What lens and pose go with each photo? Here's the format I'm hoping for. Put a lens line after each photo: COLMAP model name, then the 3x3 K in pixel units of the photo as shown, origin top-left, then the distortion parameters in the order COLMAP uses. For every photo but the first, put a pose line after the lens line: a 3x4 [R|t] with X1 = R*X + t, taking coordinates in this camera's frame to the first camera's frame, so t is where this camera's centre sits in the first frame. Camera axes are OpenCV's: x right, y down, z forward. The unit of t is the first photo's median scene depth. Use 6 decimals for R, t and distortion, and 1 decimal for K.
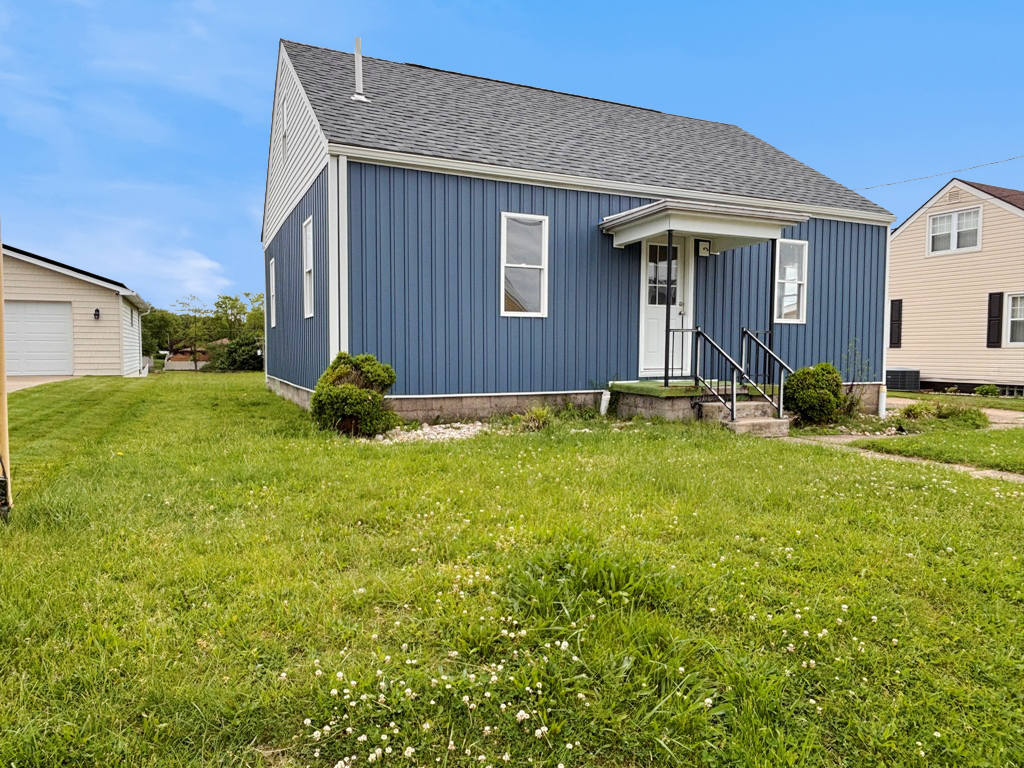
lens RADIAL K [[662.7, 0, 512.0], [0, 662.7, 384.0], [0, 0, 1]] dist [0.036210, -0.001810]
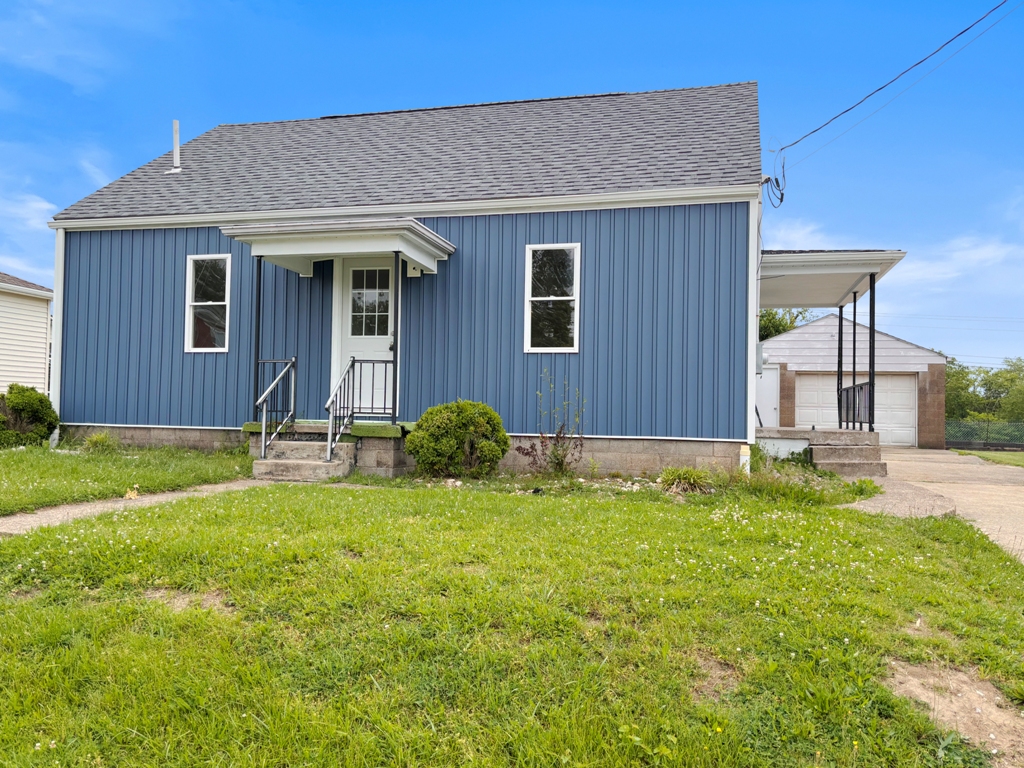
lens RADIAL K [[816.7, 0, 512.0], [0, 816.7, 384.0], [0, 0, 1]] dist [0.088049, -0.131771]
pose [[0.764084, -0.010584, -0.645030, 1.194431], [-0.049650, 0.995935, -0.075156, 0.019407], [0.643203, 0.089451, 0.760453, 0.333737]]
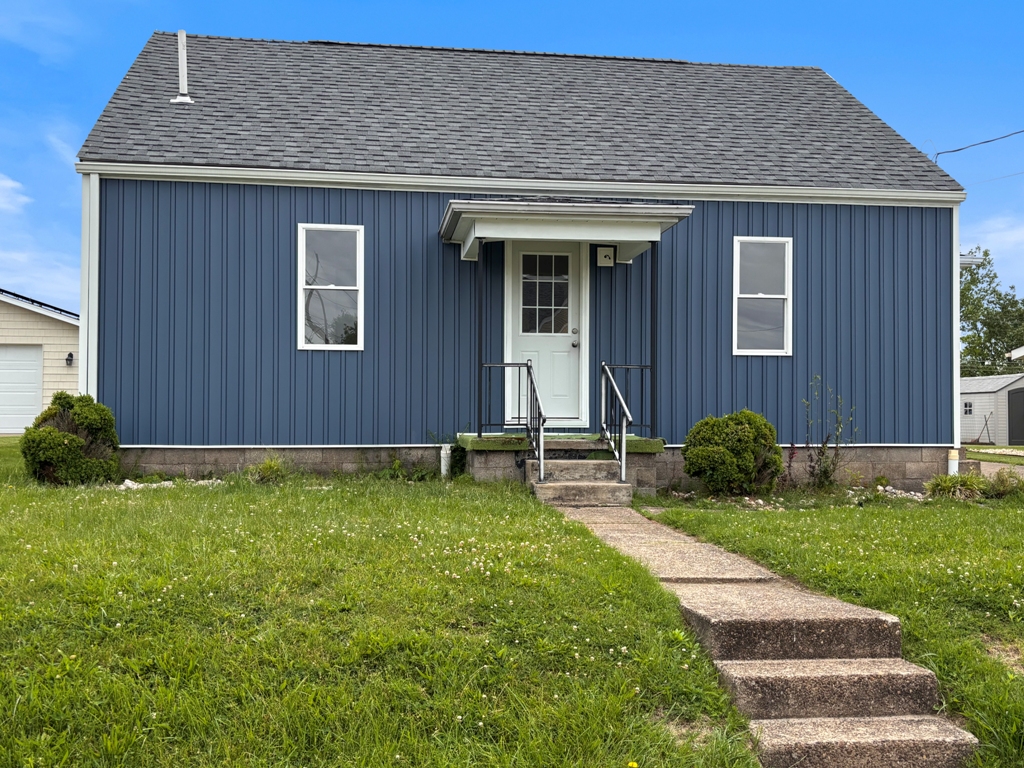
lens RADIAL K [[1012.7, 0, 512.0], [0, 1012.7, 384.0], [0, 0, 1]] dist [0.239315, -0.745368]
pose [[0.955793, -0.006430, -0.293969, 0.587886], [-0.016497, 0.997013, -0.075448, 0.028801], [0.293576, 0.076962, 0.952833, -0.111244]]
